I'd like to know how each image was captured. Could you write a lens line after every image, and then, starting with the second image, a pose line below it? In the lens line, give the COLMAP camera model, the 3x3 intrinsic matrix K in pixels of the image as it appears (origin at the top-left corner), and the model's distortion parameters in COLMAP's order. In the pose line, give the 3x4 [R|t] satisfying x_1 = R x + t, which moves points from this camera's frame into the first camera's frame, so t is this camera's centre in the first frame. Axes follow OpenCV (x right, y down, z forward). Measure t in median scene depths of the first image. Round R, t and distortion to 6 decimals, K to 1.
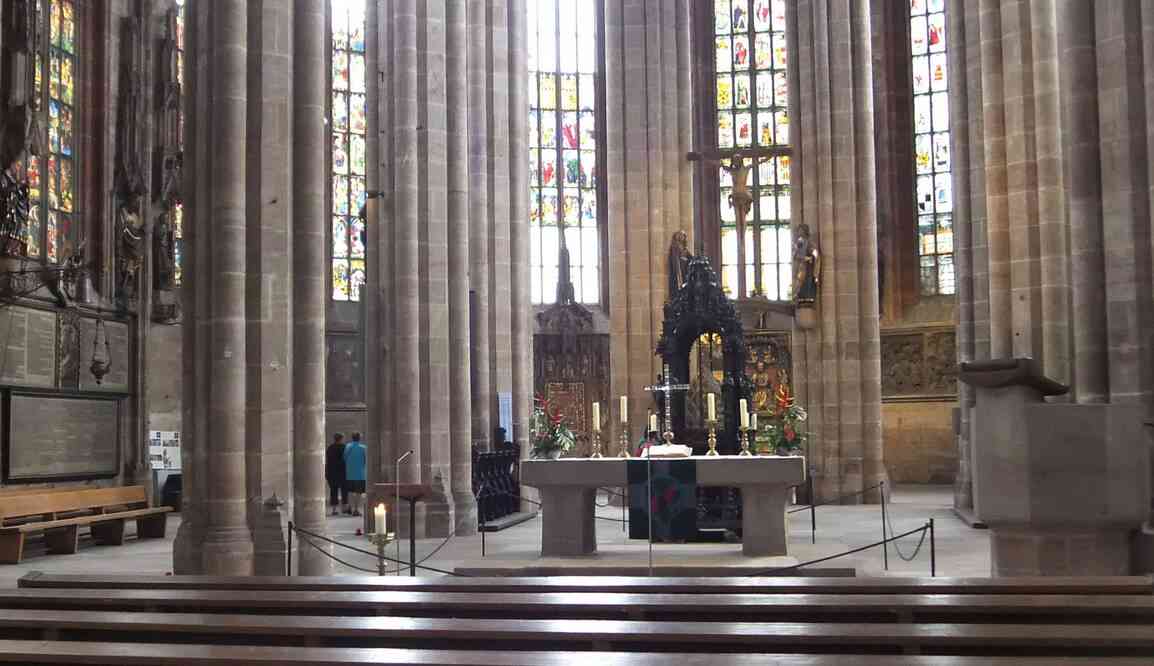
lens RADIAL K [[1410.0, 0, 579.1], [0, 1410.0, 330.3], [0, 0, 1]] dist [-0.083090, 0.000000]
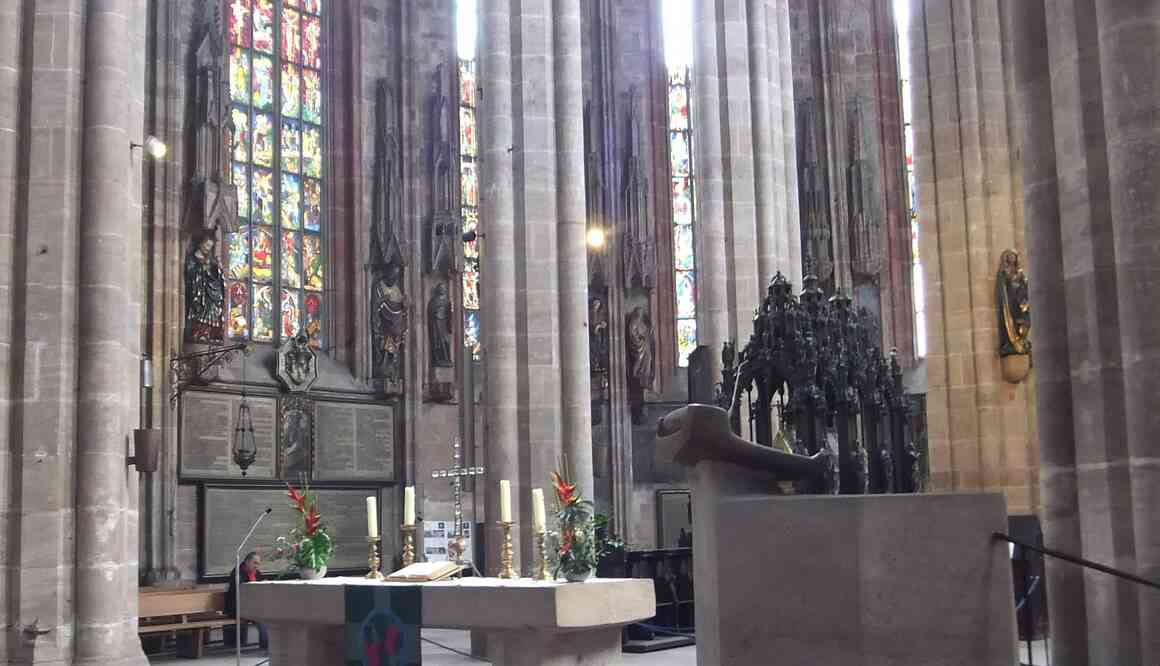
lens RADIAL K [[1417.4, 0, 578.7], [0, 1417.4, 335.9], [0, 0, 1]] dist [-0.083090, 0.000000]
pose [[0.886016, -0.069469, -0.458420, 0.225078], [0.048231, 0.997157, -0.057889, 0.009552], [0.461138, 0.029180, 0.886848, 0.233681]]
